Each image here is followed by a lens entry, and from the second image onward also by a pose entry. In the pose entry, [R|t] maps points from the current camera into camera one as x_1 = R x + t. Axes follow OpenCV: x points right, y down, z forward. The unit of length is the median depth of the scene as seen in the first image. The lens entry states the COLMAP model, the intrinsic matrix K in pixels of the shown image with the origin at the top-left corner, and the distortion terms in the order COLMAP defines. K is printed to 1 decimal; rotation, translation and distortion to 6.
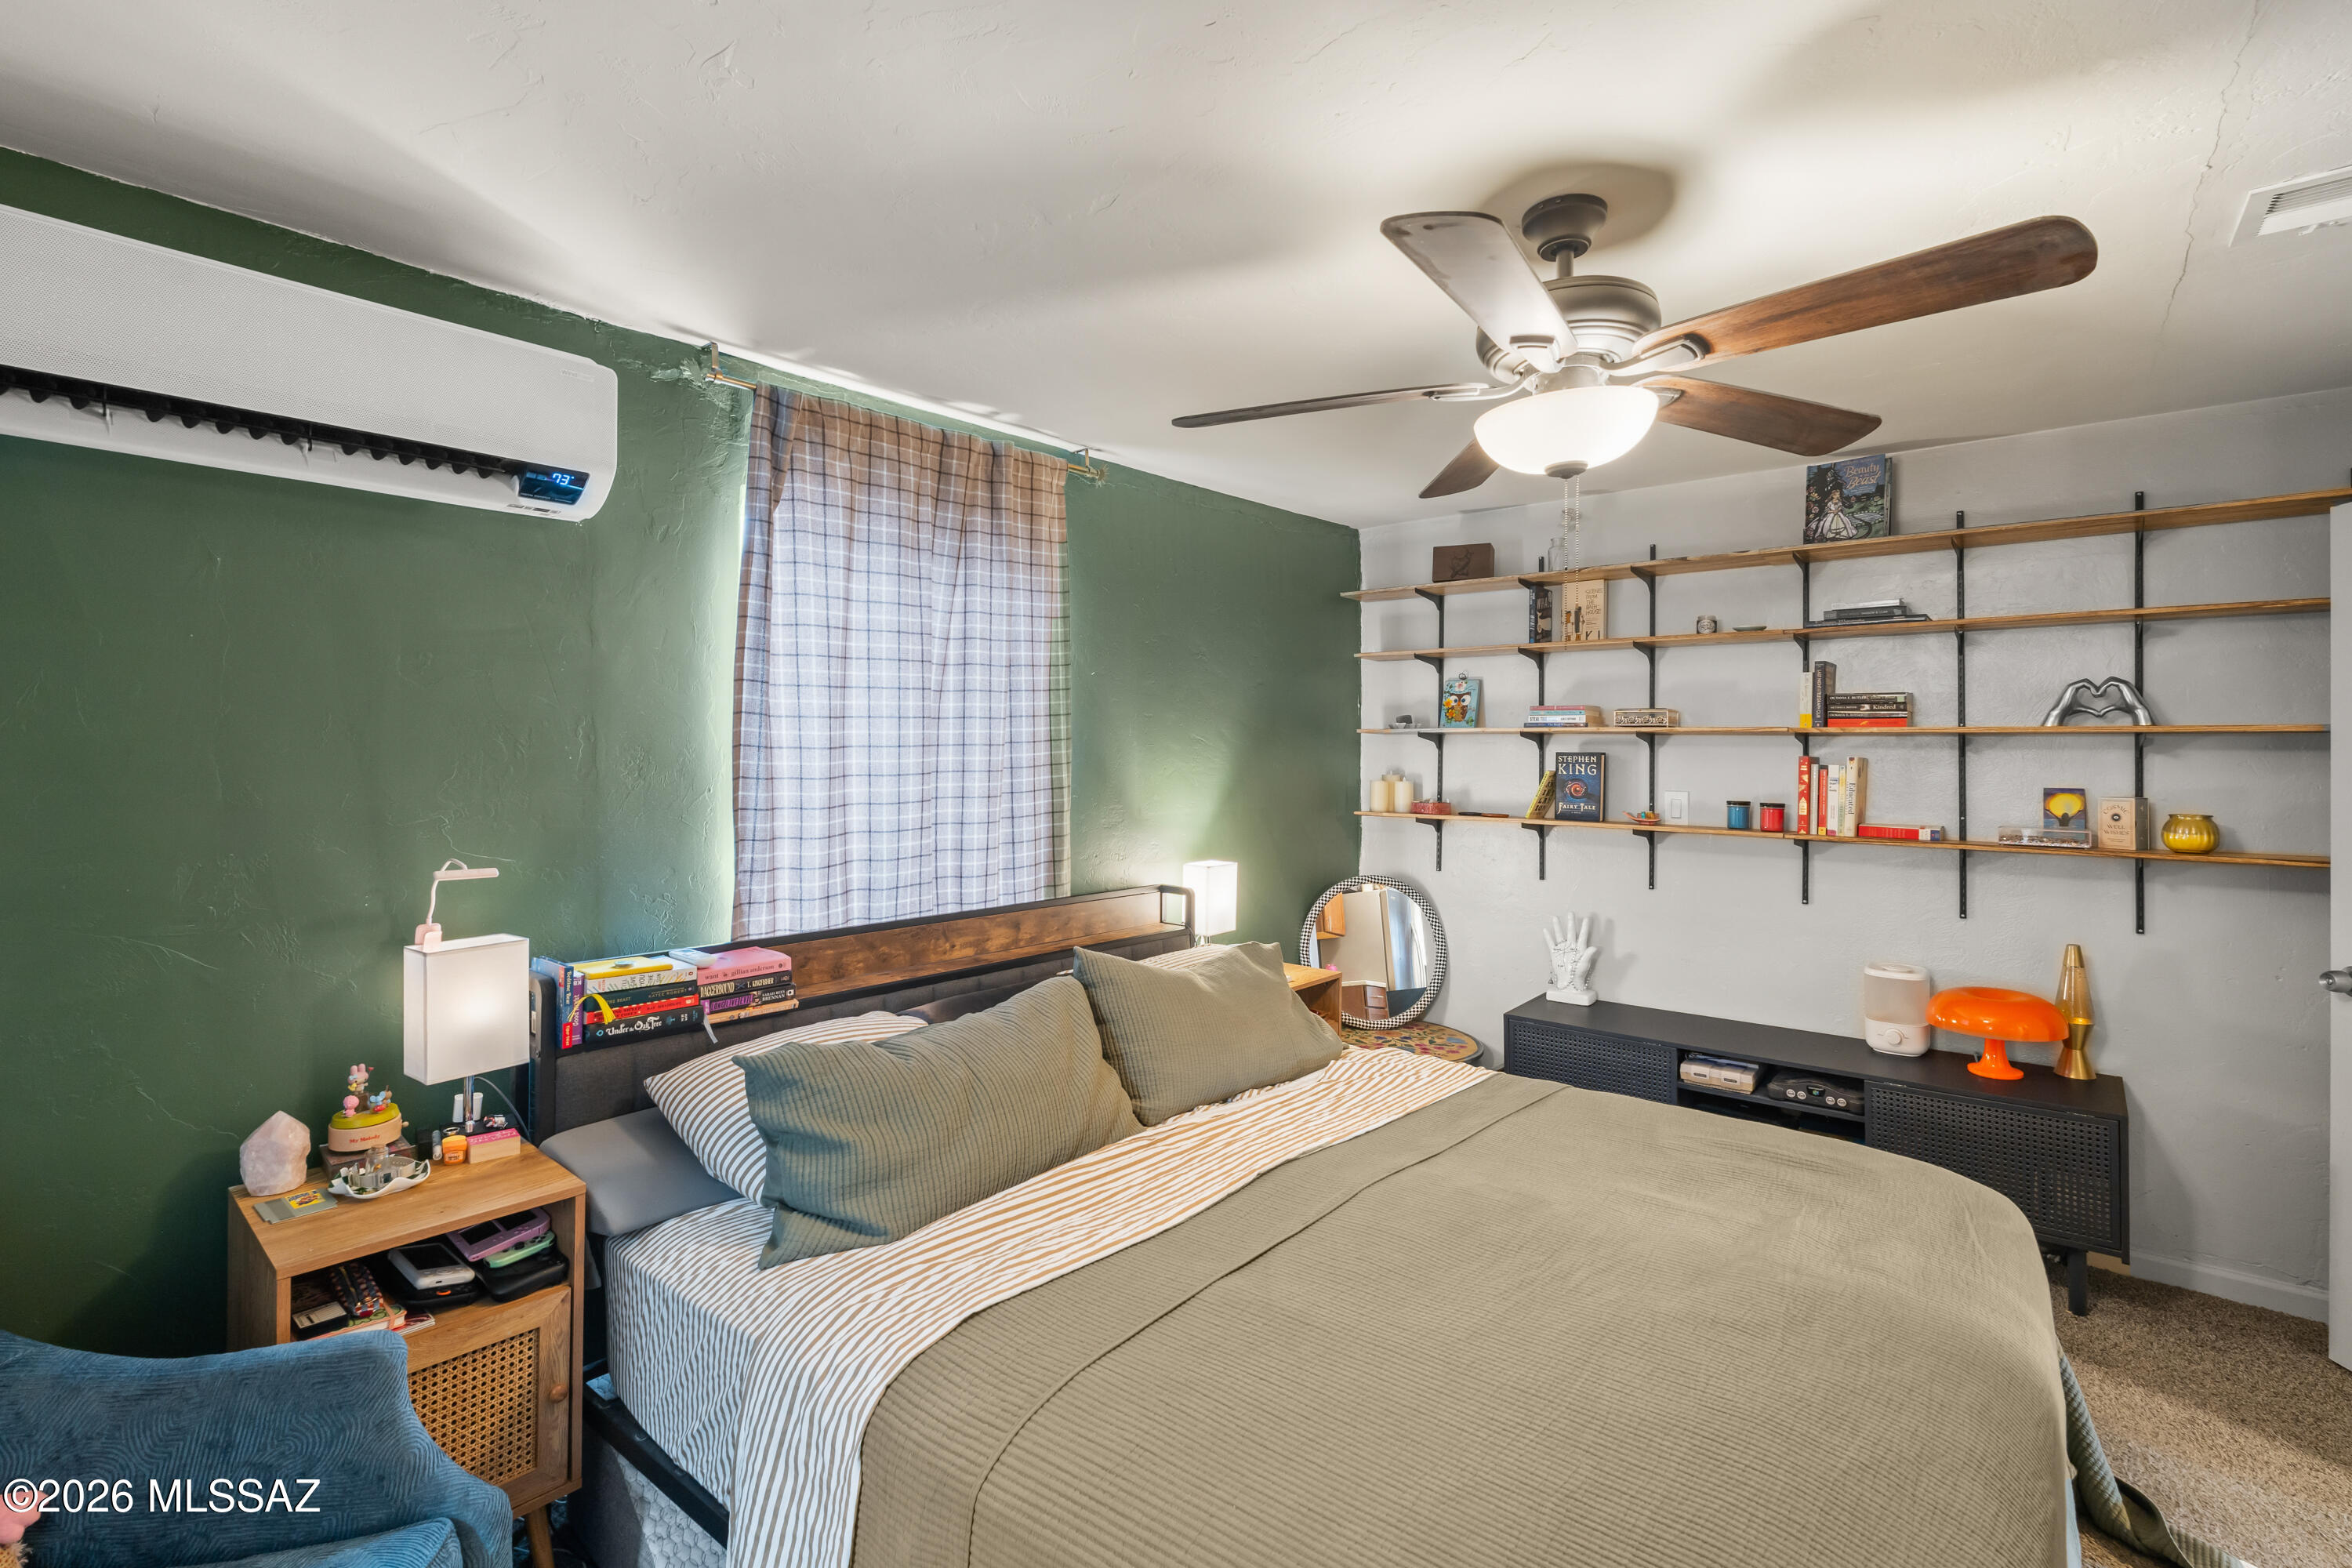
lens RADIAL K [[1072.1, 0, 1174.8], [0, 1072.1, 761.7], [0, 0, 1]] dist [-0.004060, 0.000238]
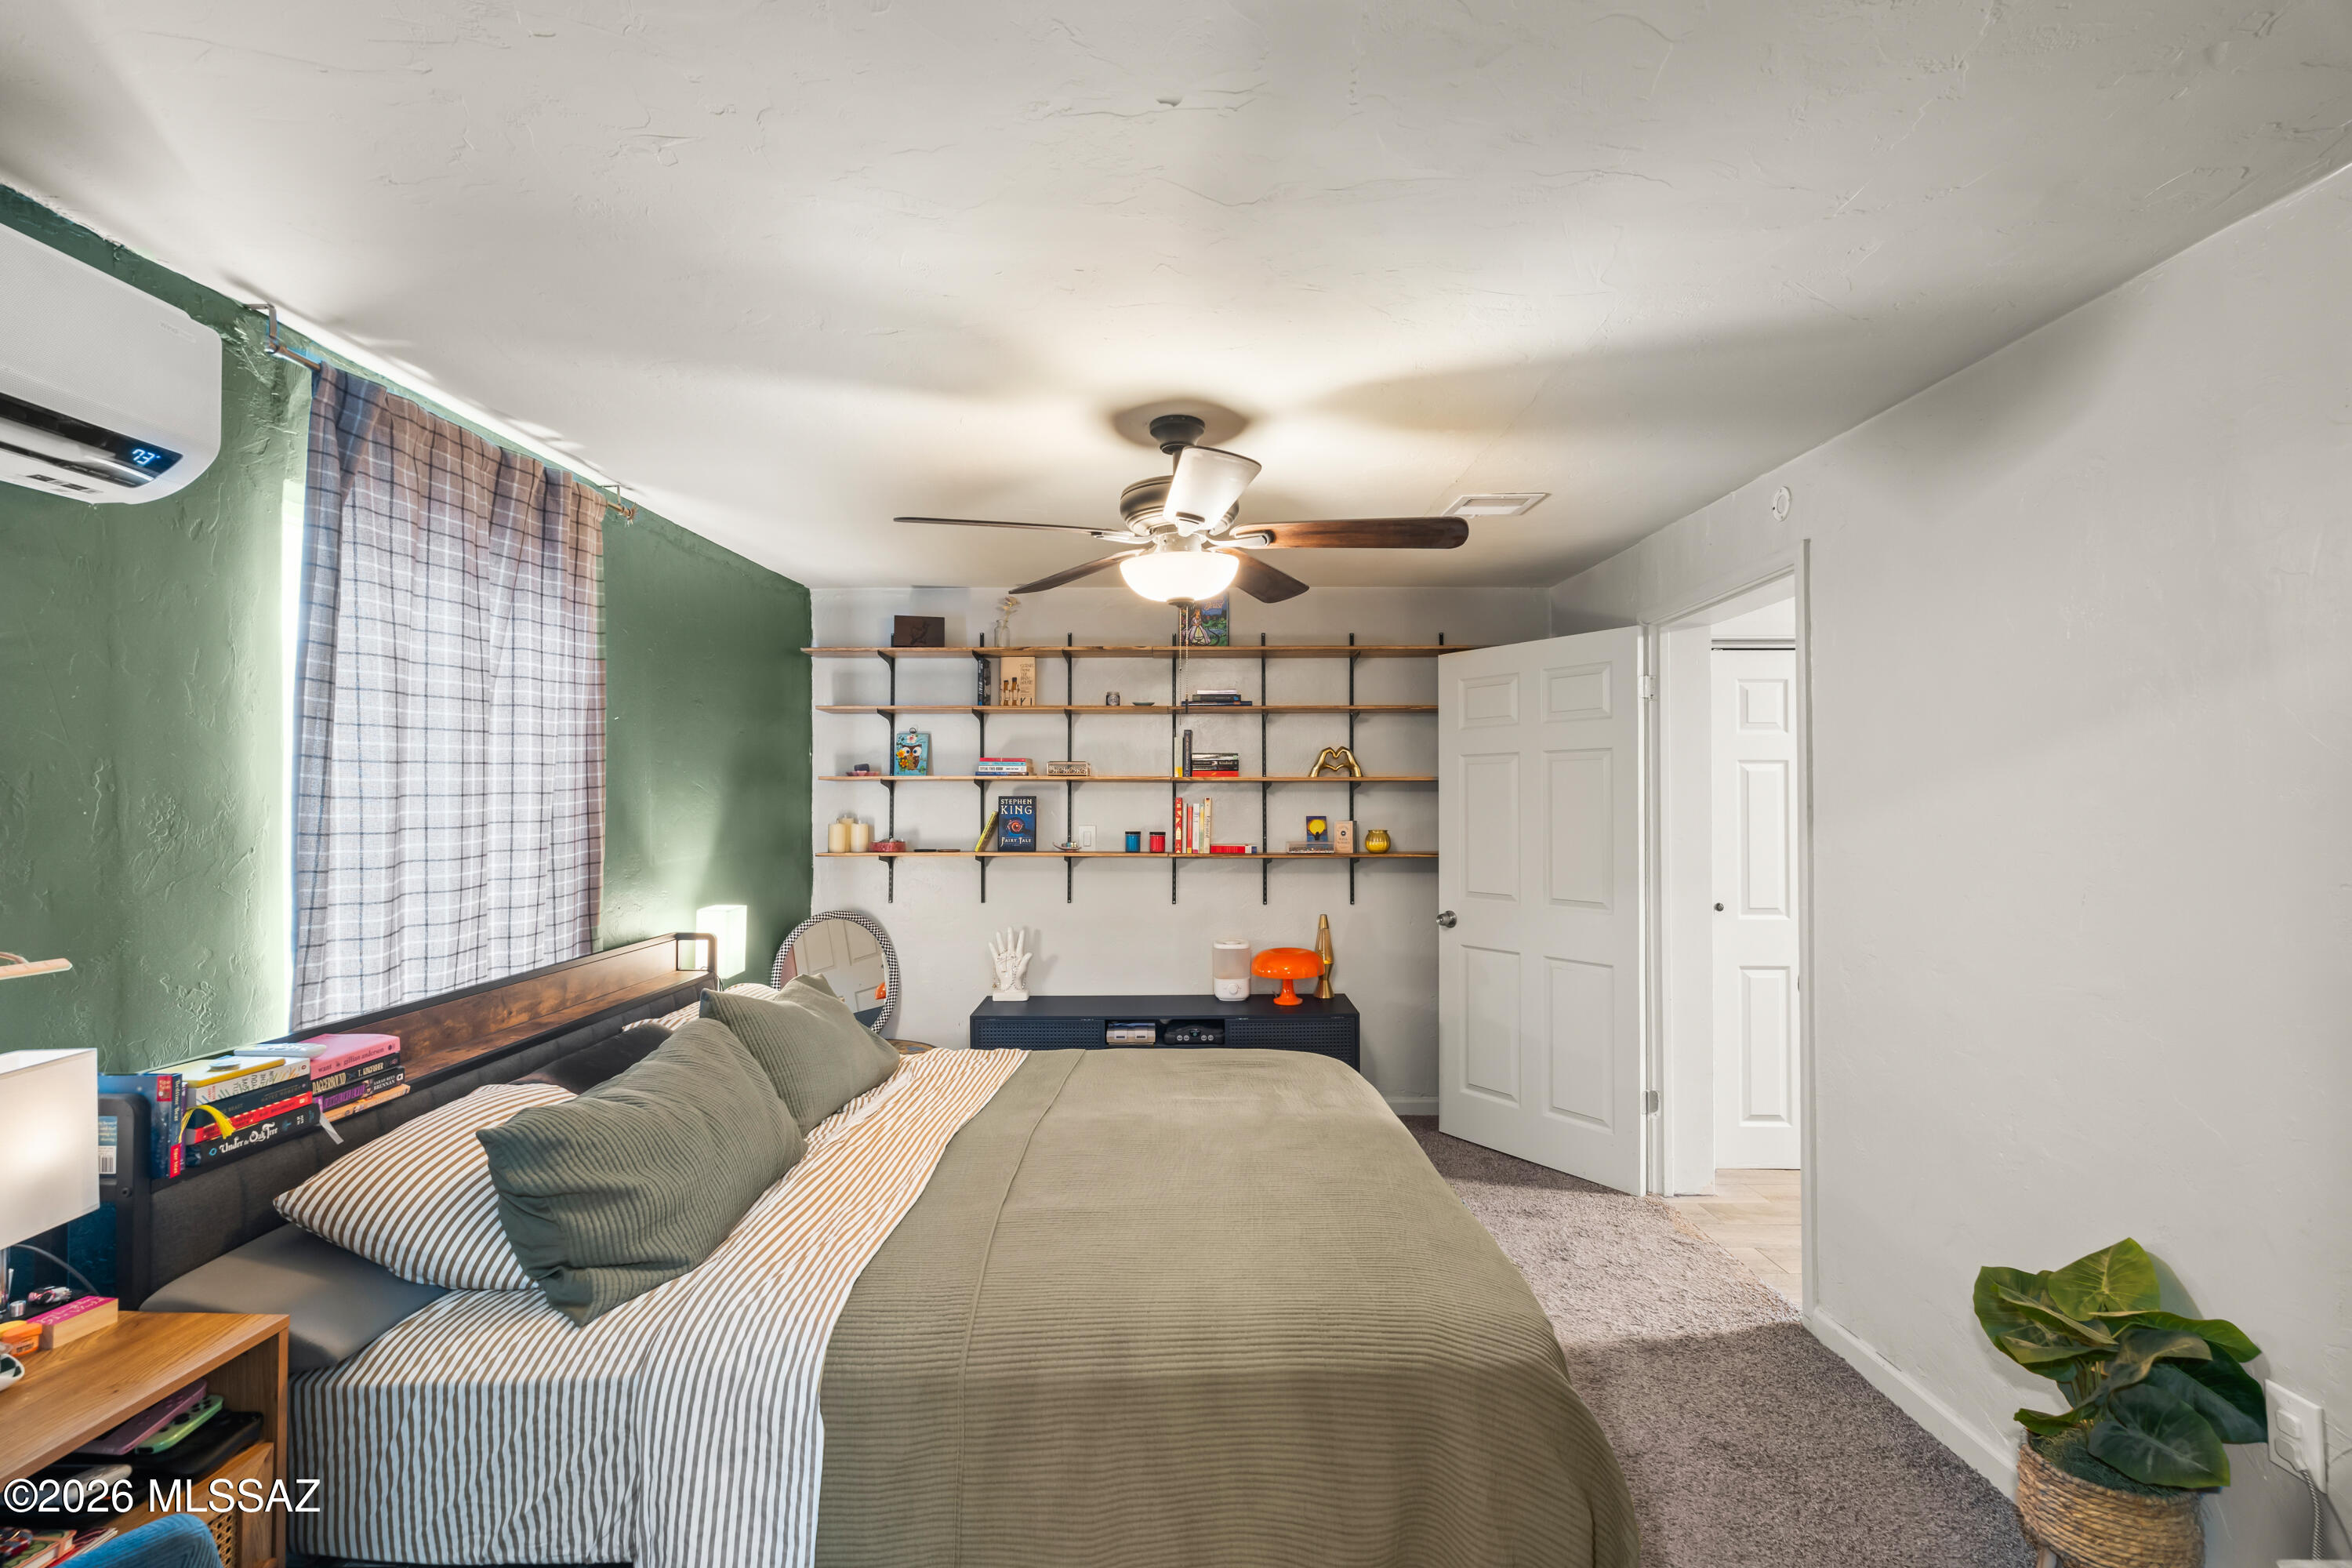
lens RADIAL K [[1051.9, 0, 1176.3], [0, 1051.9, 820.2], [0, 0, 1]] dist [-0.005627, 0.000336]
pose [[0.762963, -0.022783, 0.646040, -0.326770], [0.014179, 0.999728, 0.018511, -0.000992], [-0.646286, -0.004963, 0.763079, -0.049209]]
